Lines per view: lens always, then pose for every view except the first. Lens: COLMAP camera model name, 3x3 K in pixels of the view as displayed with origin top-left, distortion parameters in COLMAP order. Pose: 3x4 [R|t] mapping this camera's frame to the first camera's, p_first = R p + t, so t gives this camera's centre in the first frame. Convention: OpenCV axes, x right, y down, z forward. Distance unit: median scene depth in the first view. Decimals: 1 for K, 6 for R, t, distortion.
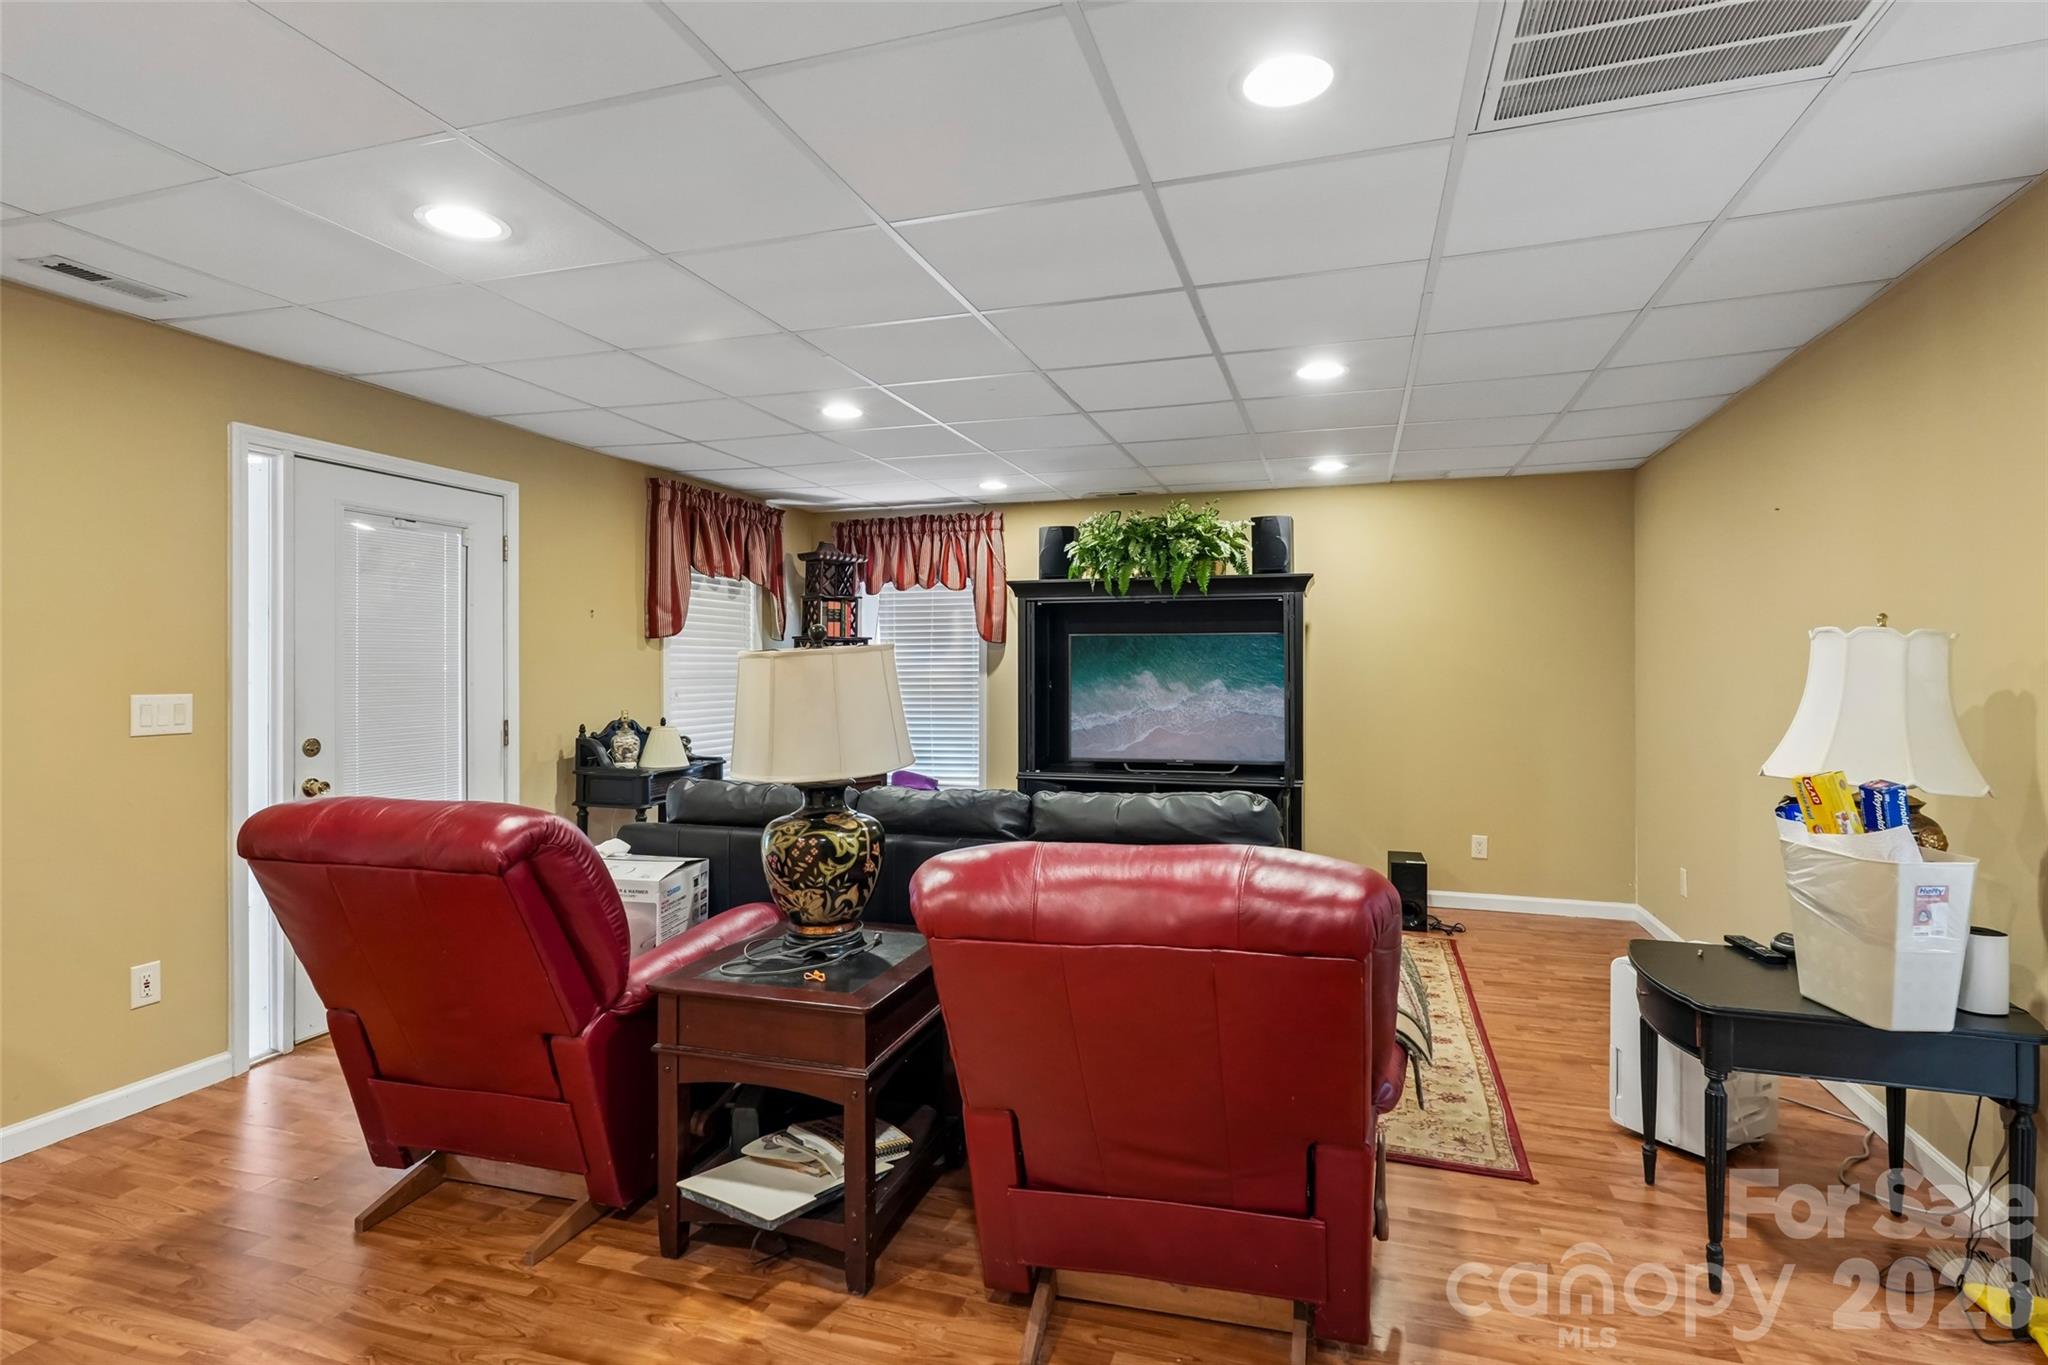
lens RADIAL K [[1013.8, 0, 1040.8], [0, 1013.8, 673.6], [0, 0, 1]] dist [-0.002187, 0.000606]
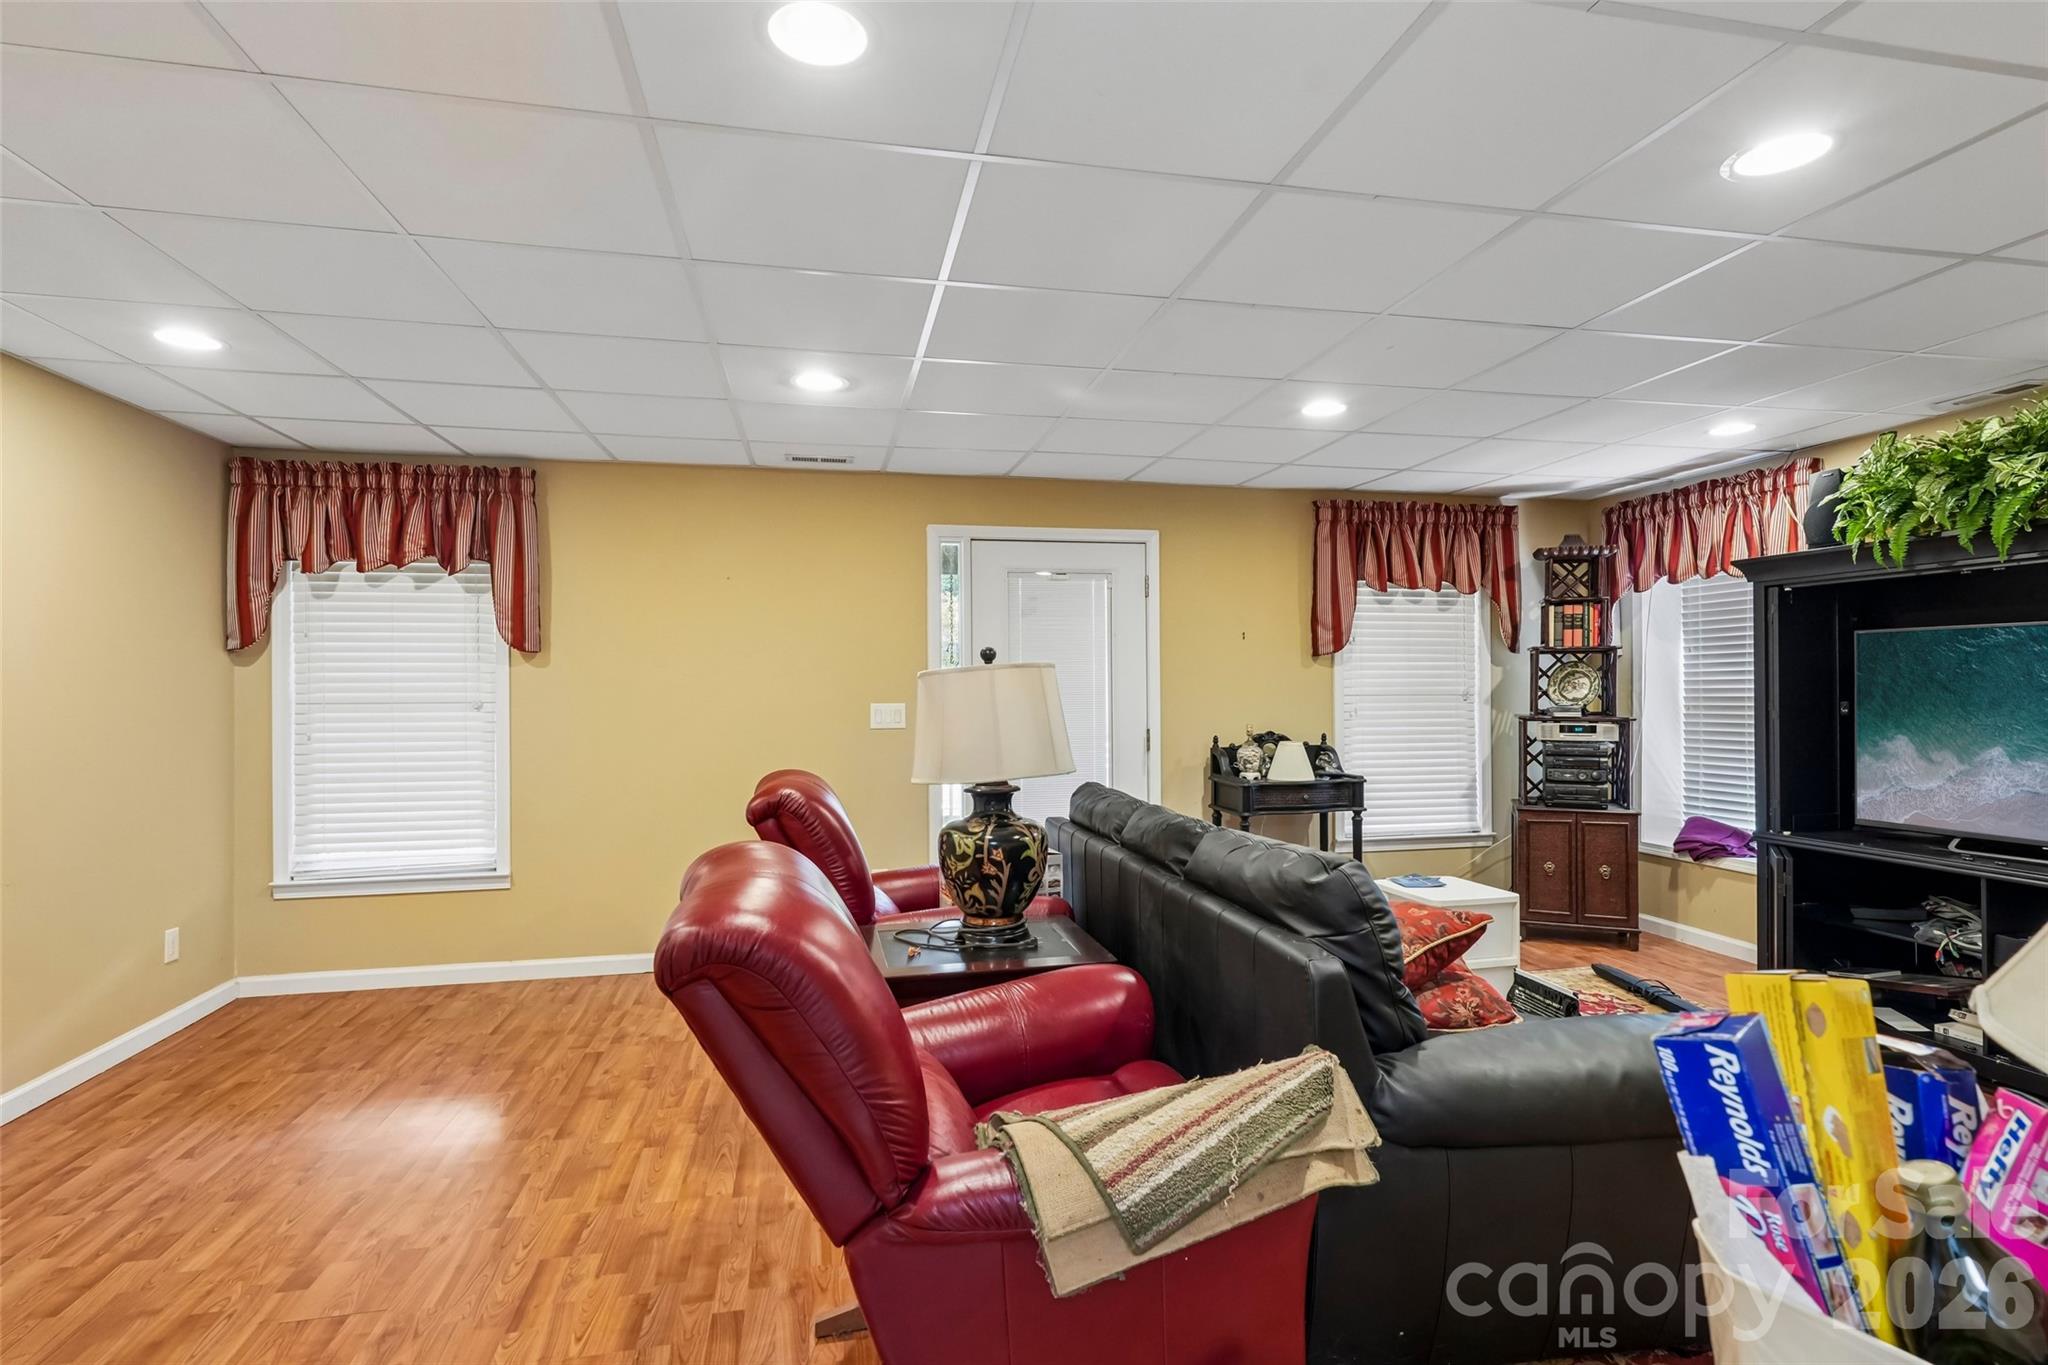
lens RADIAL K [[1013.8, 0, 1031.8], [0, 1013.8, 684.3], [0, 0, 1]] dist [-0.002187, 0.000606]
pose [[0.491233, -0.005693, -0.871010, 0.359118], [-0.000457, 0.999977, -0.006794, 0.000651], [0.871028, 0.003736, 0.491219, 0.231791]]
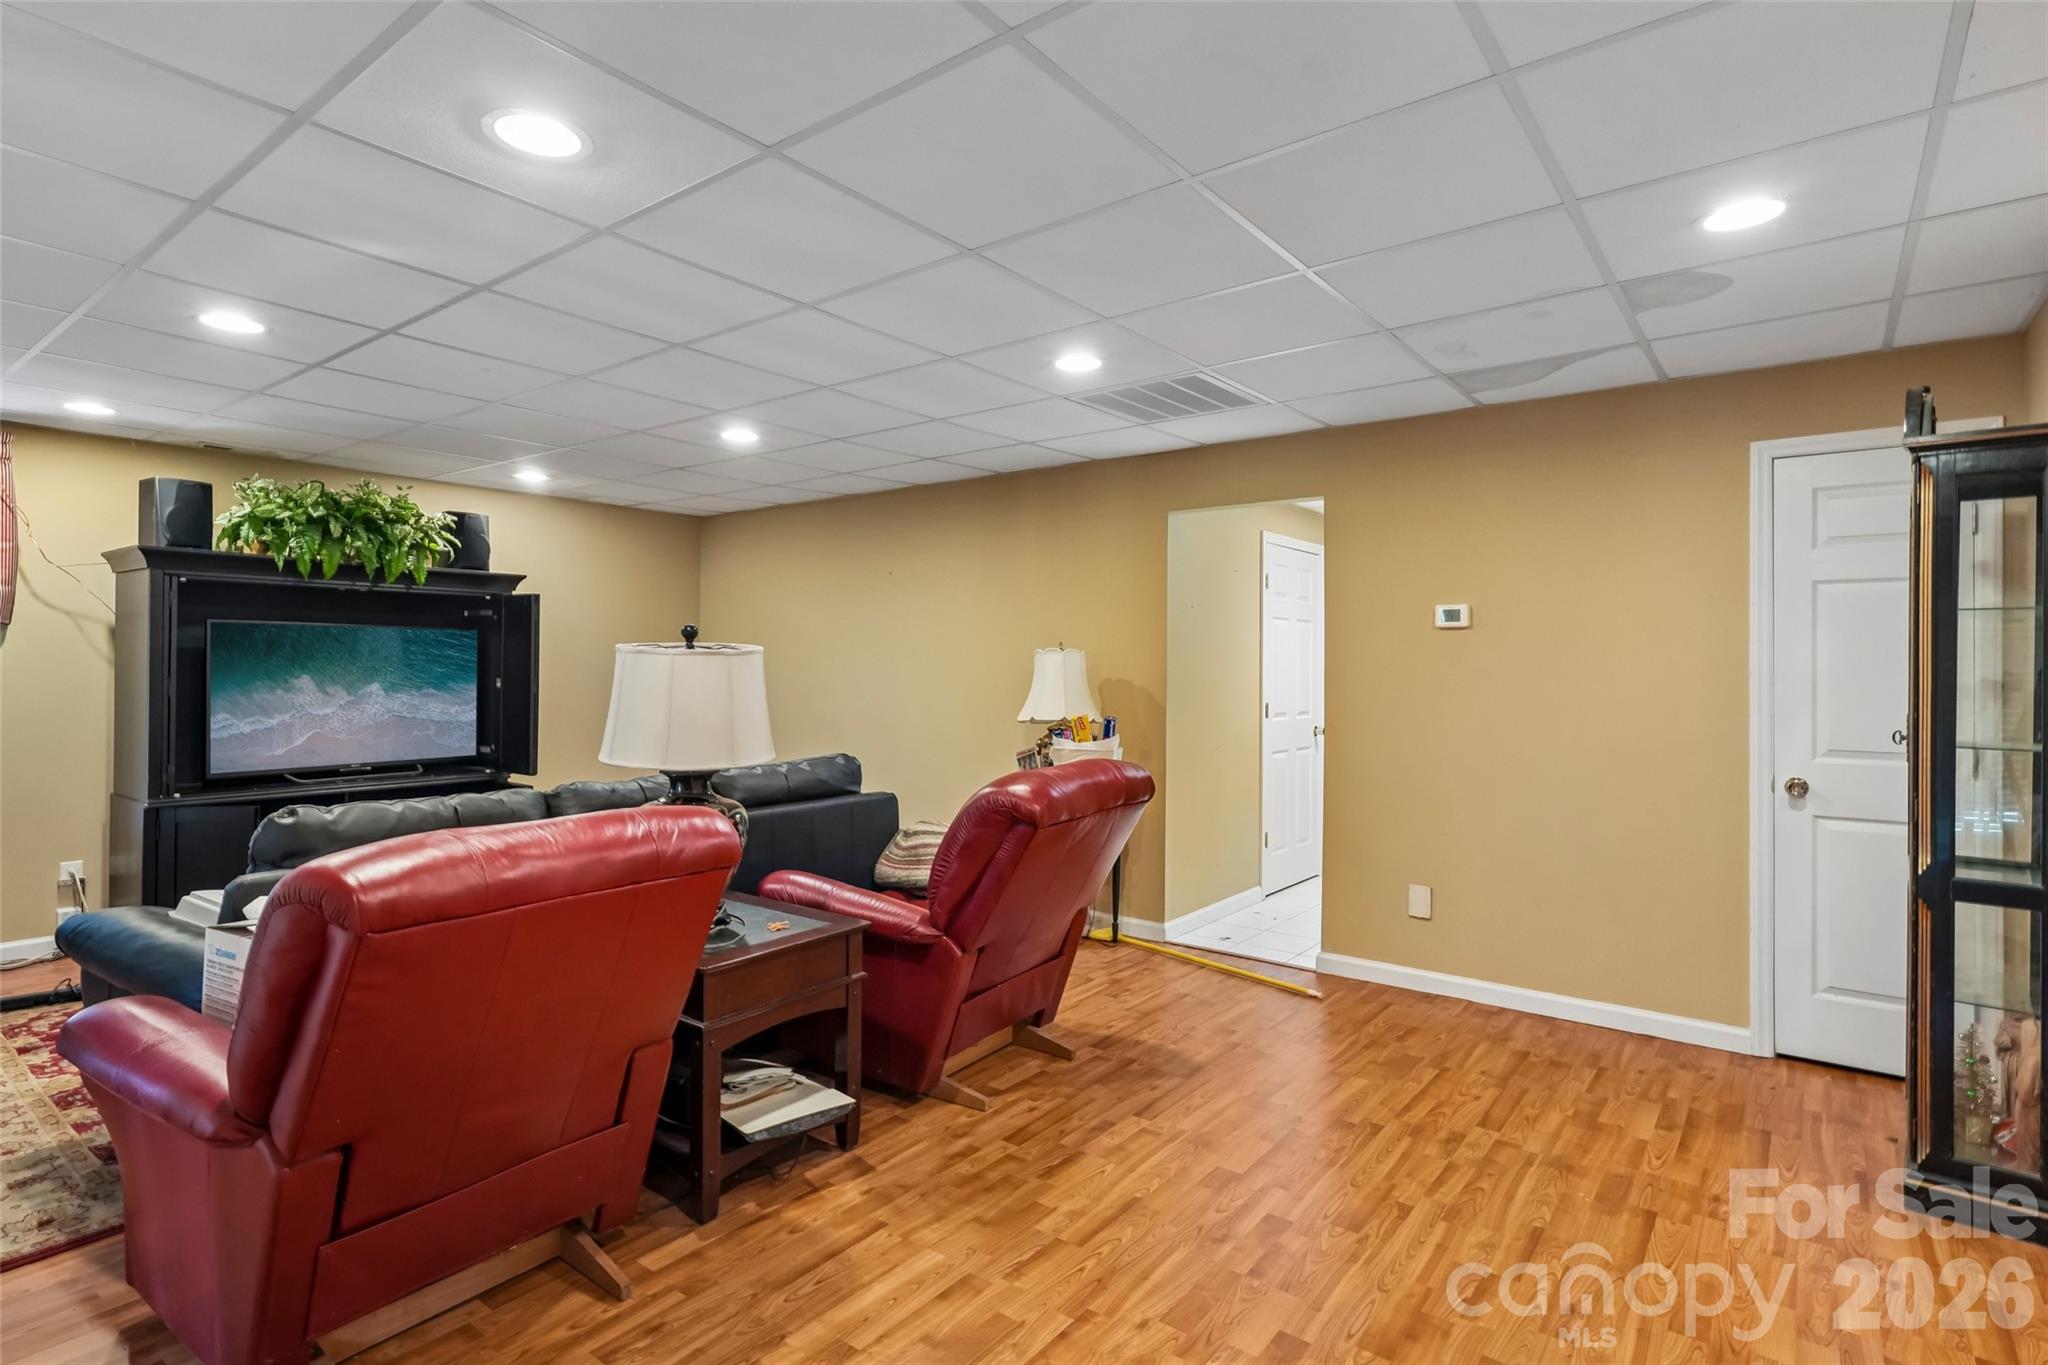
lens RADIAL K [[1013.8, 0, 1010.5], [0, 1013.8, 675.7], [0, 0, 1]] dist [-0.002187, 0.000606]
pose [[0.356200, -0.005883, 0.934391, -0.523667], [-0.000271, 0.999979, 0.006399, -0.000360], [-0.934410, -0.002533, 0.356191, 0.139225]]
